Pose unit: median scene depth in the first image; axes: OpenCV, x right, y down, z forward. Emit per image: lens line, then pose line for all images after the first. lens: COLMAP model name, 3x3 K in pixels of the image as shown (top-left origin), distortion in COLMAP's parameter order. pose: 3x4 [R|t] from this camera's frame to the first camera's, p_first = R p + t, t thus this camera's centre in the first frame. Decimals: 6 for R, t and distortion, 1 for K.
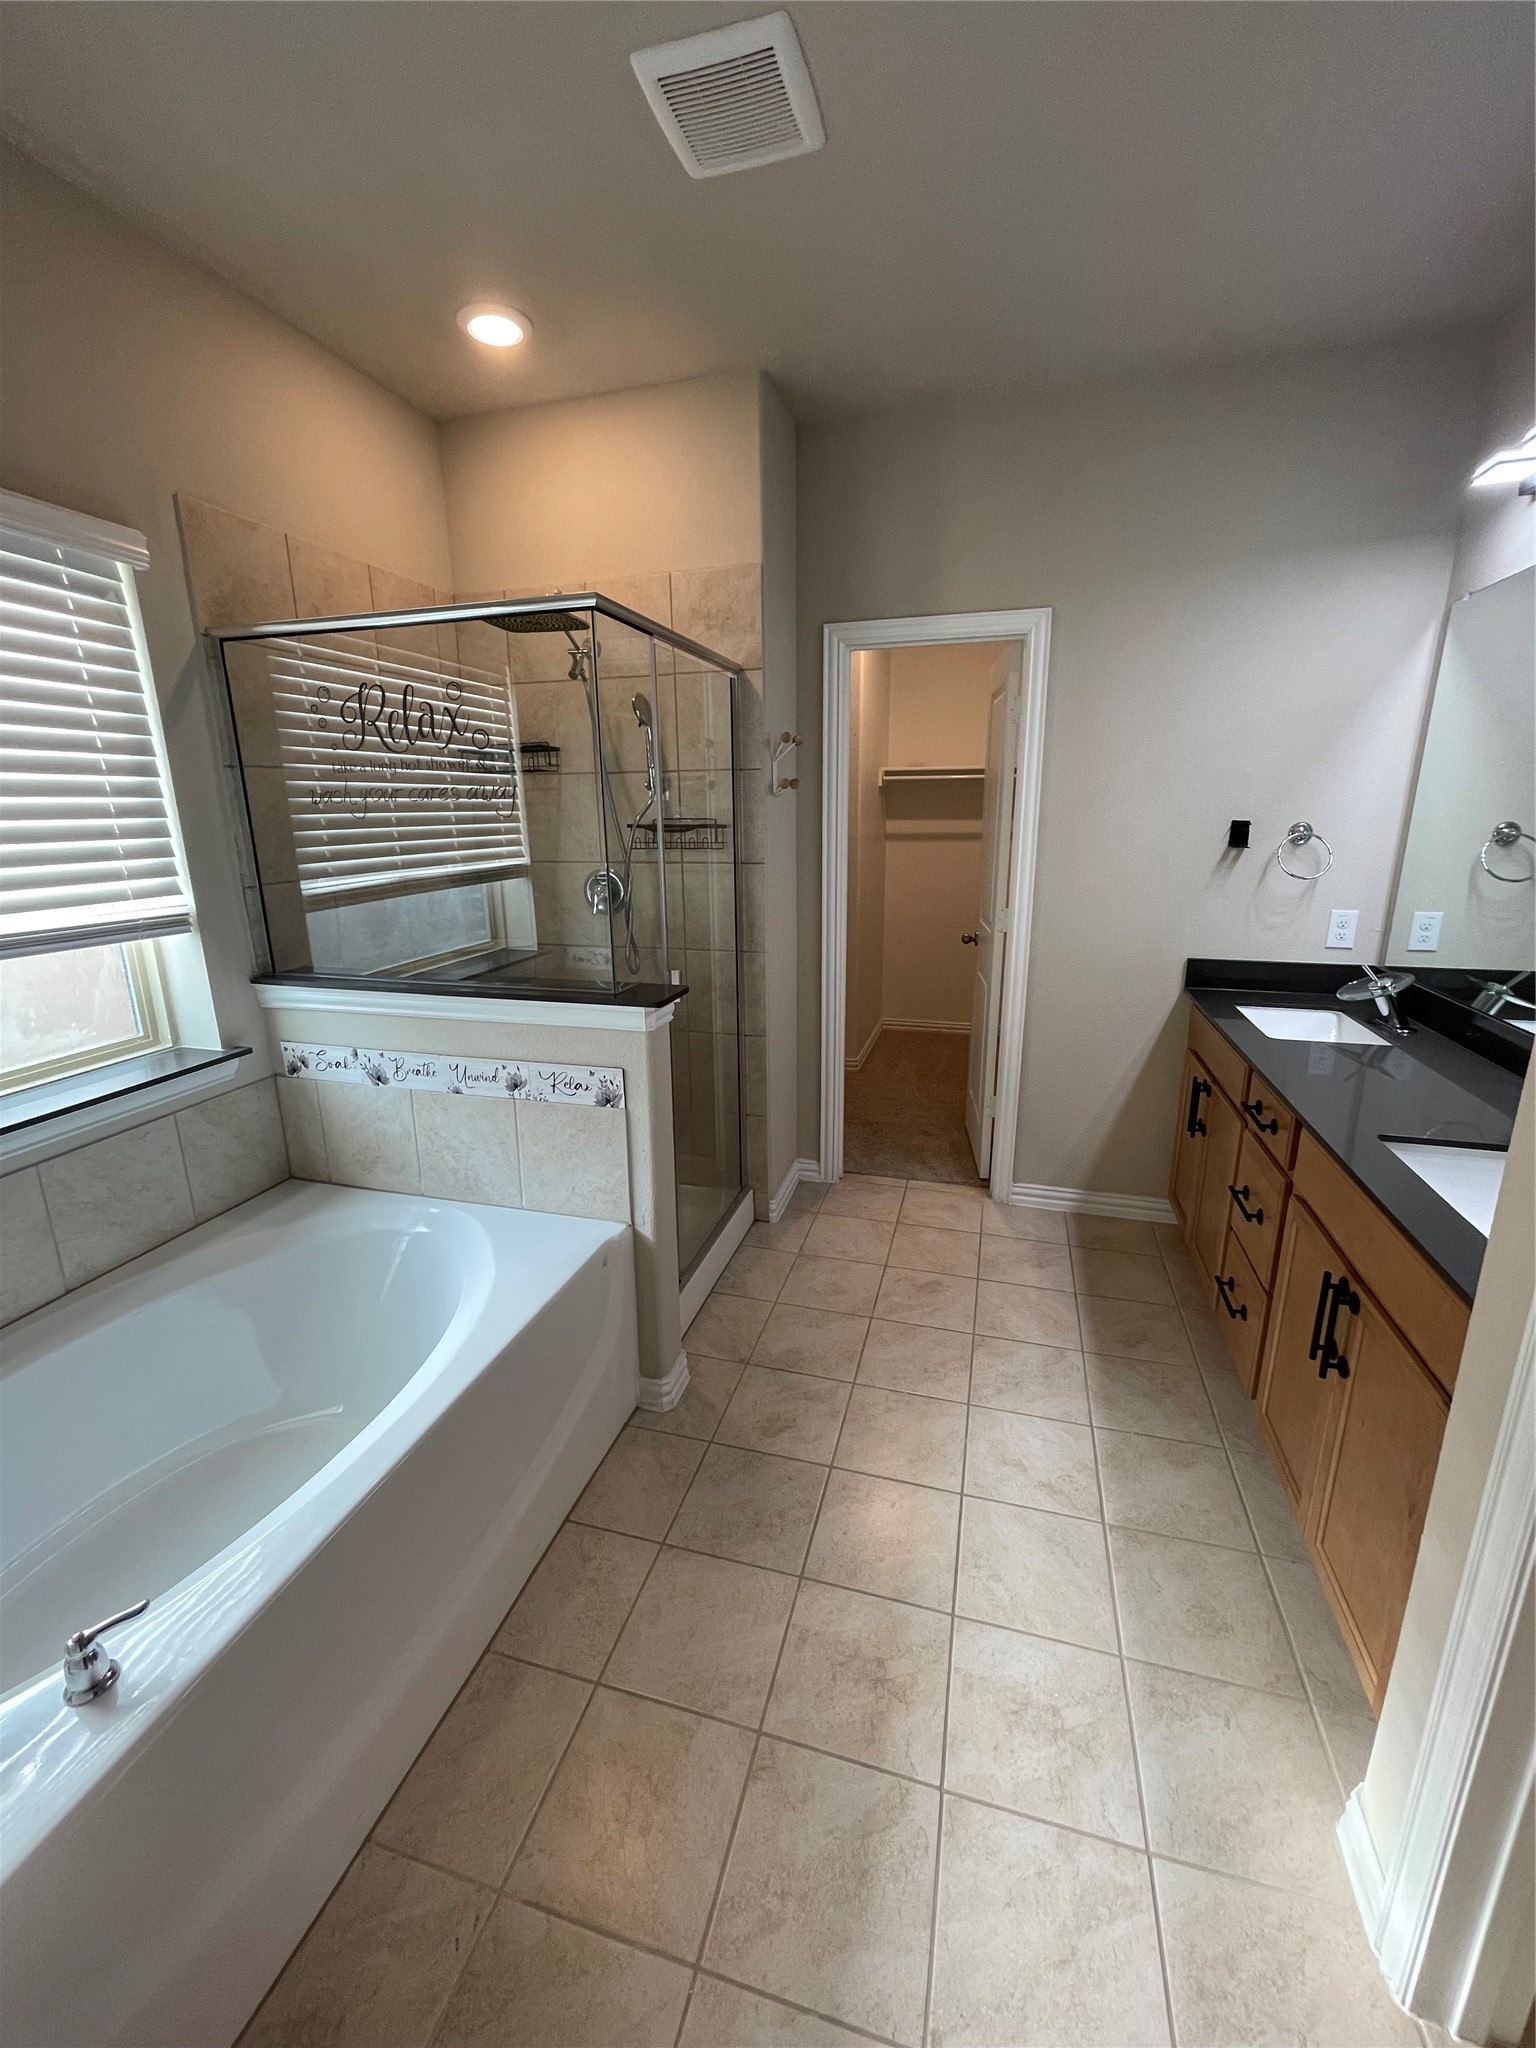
lens RADIAL K [[823.3, 0, 768.2], [0, 823.3, 1023.7], [0, 0, 1]] dist [-0.002517, -0.000299]
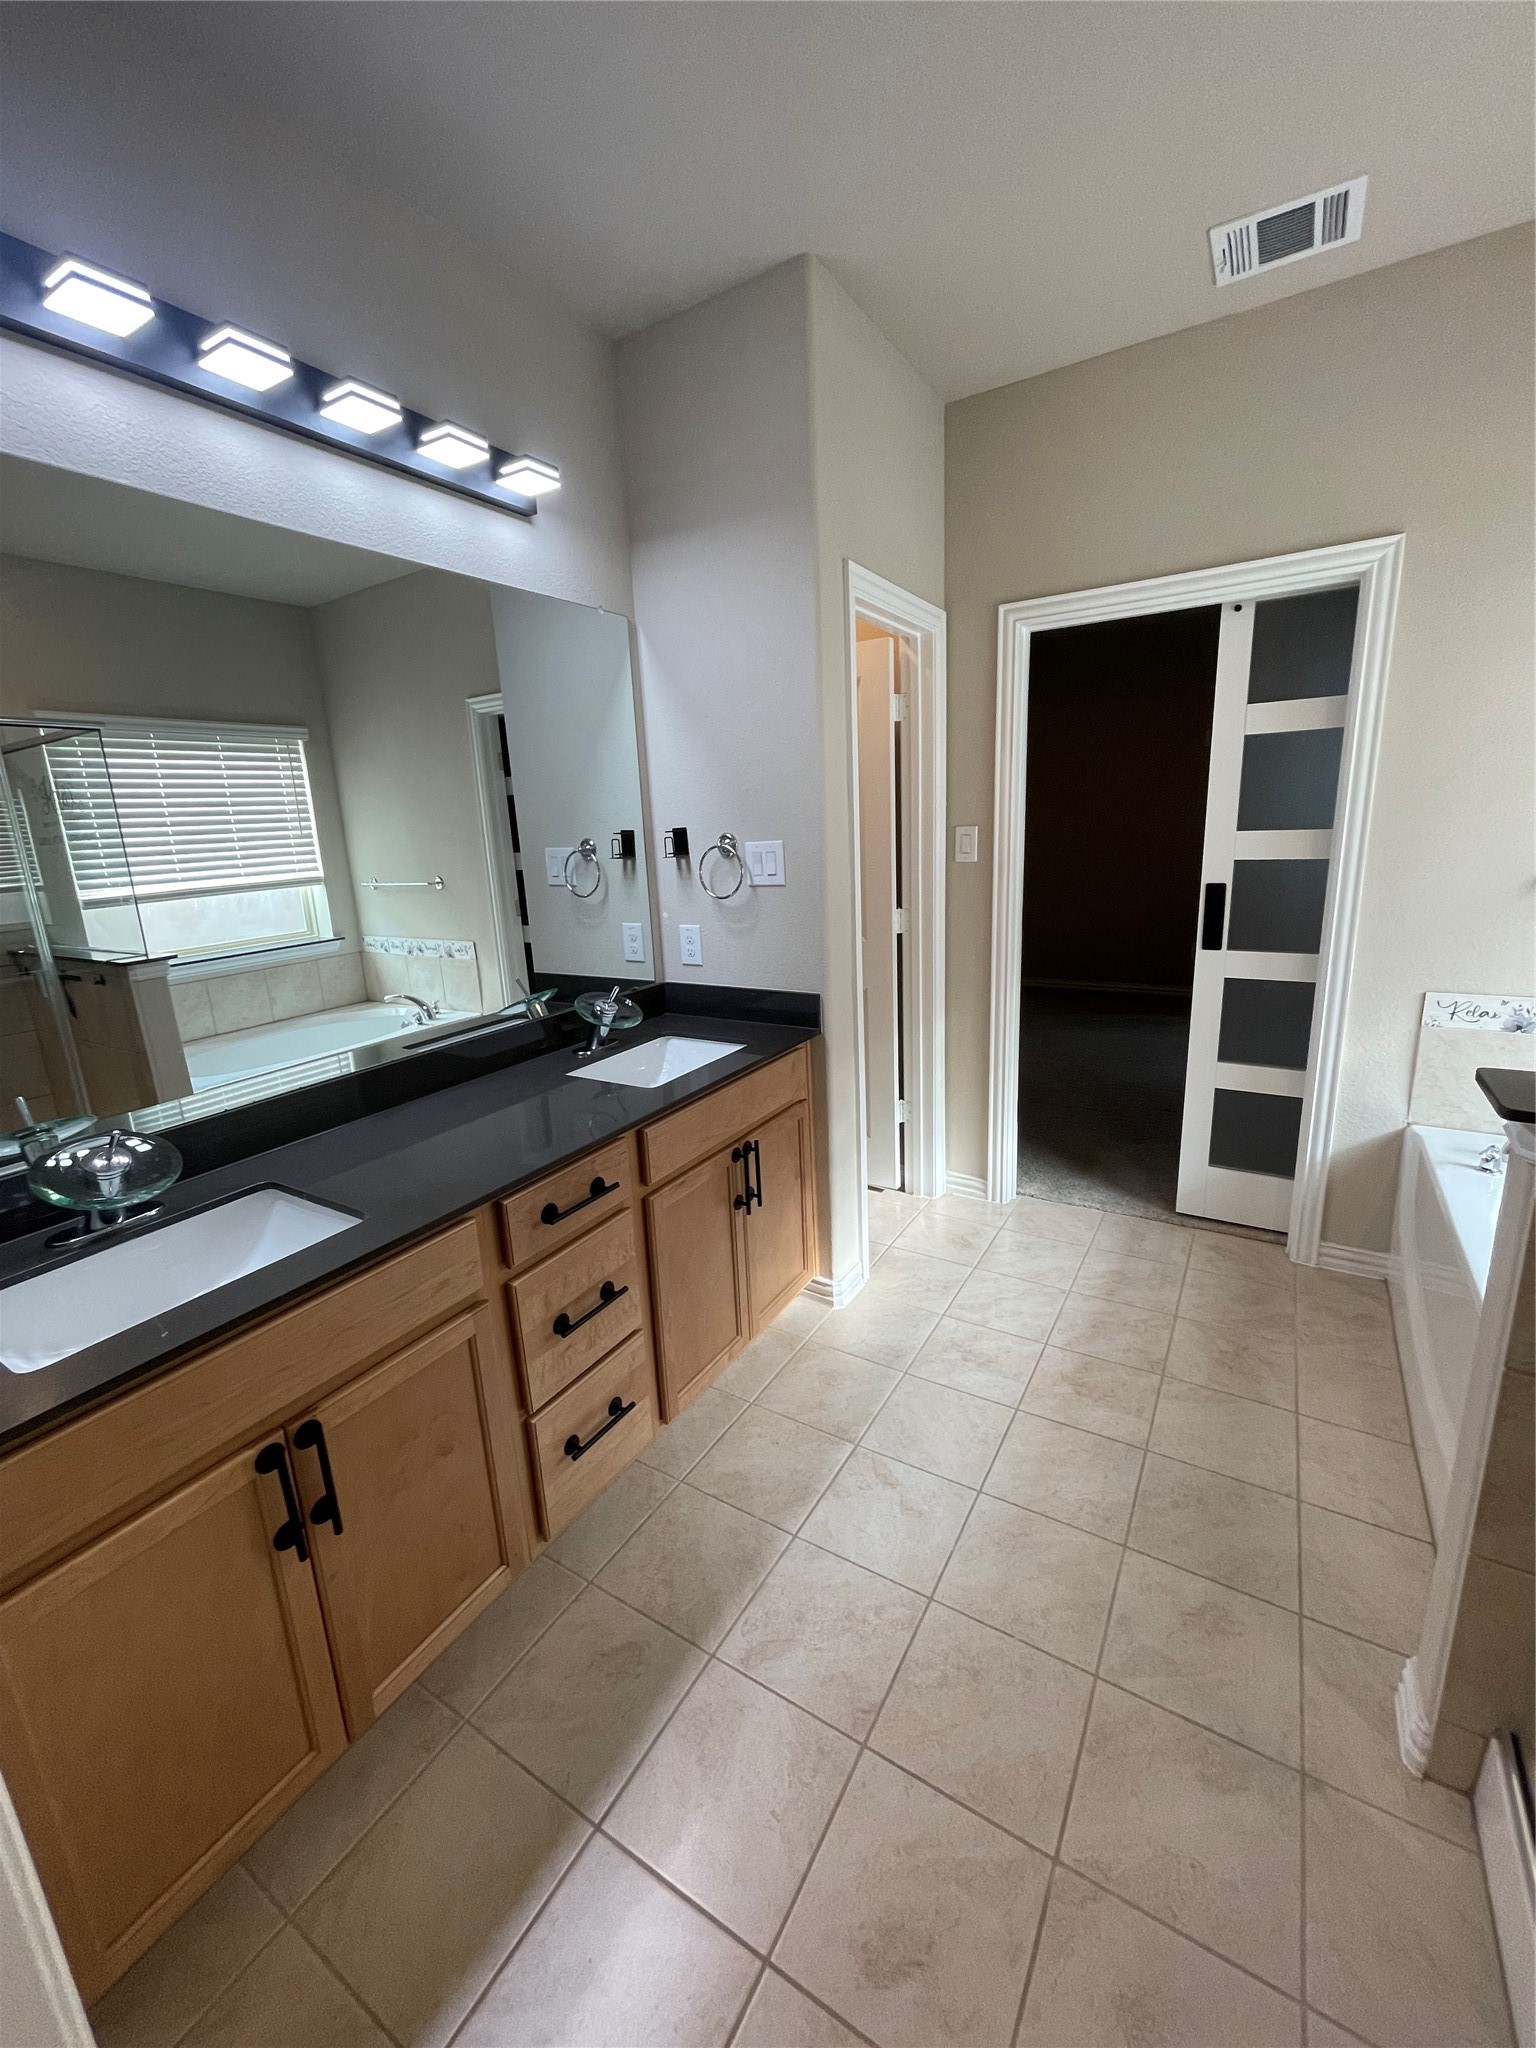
lens RADIAL K [[823.3, 0, 767.6], [0, 823.3, 1016.9], [0, 0, 1]] dist [-0.002517, -0.000299]
pose [[-0.960952, -0.014159, 0.276353, 0.212344], [0.118150, 0.882087, 0.456031, -0.403477], [-0.250224, 0.470875, -0.845970, 1.607442]]
